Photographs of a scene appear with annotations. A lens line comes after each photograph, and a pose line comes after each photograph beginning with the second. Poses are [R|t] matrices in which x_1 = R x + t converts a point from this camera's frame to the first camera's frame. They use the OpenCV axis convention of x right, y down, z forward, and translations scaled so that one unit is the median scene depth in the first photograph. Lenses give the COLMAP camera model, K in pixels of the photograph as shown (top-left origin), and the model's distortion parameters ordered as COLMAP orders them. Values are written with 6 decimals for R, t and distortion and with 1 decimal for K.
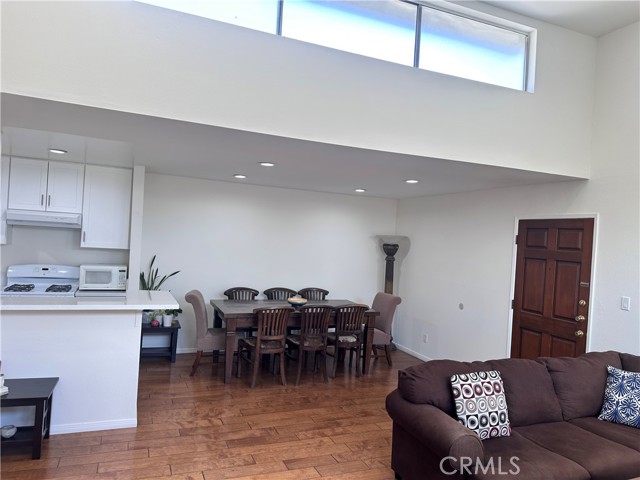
lens RADIAL K [[450.4, 0, 322.4], [0, 450.4, 242.0], [0, 0, 1]] dist [0.104067, -0.145028]
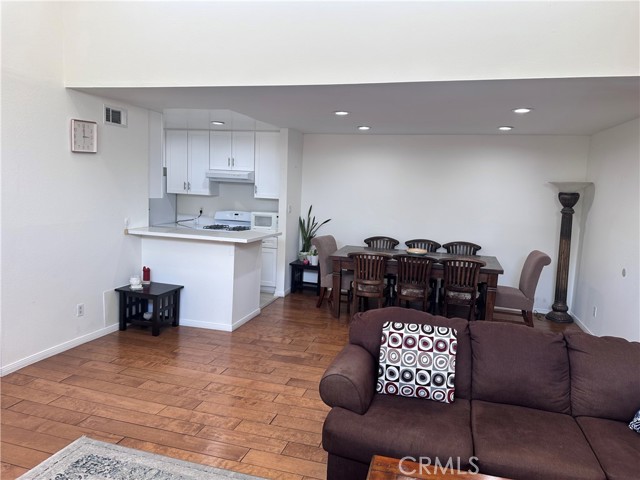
lens RADIAL K [[447.4, 0, 320.0], [0, 447.4, 240.0], [0, 0, 1]] dist [0.111374, -0.146283]
pose [[0.782240, 0.047229, -0.621185, 0.454767], [0.001720, 0.996955, 0.077965, 0.035446], [0.622975, -0.062056, 0.779776, 0.136133]]
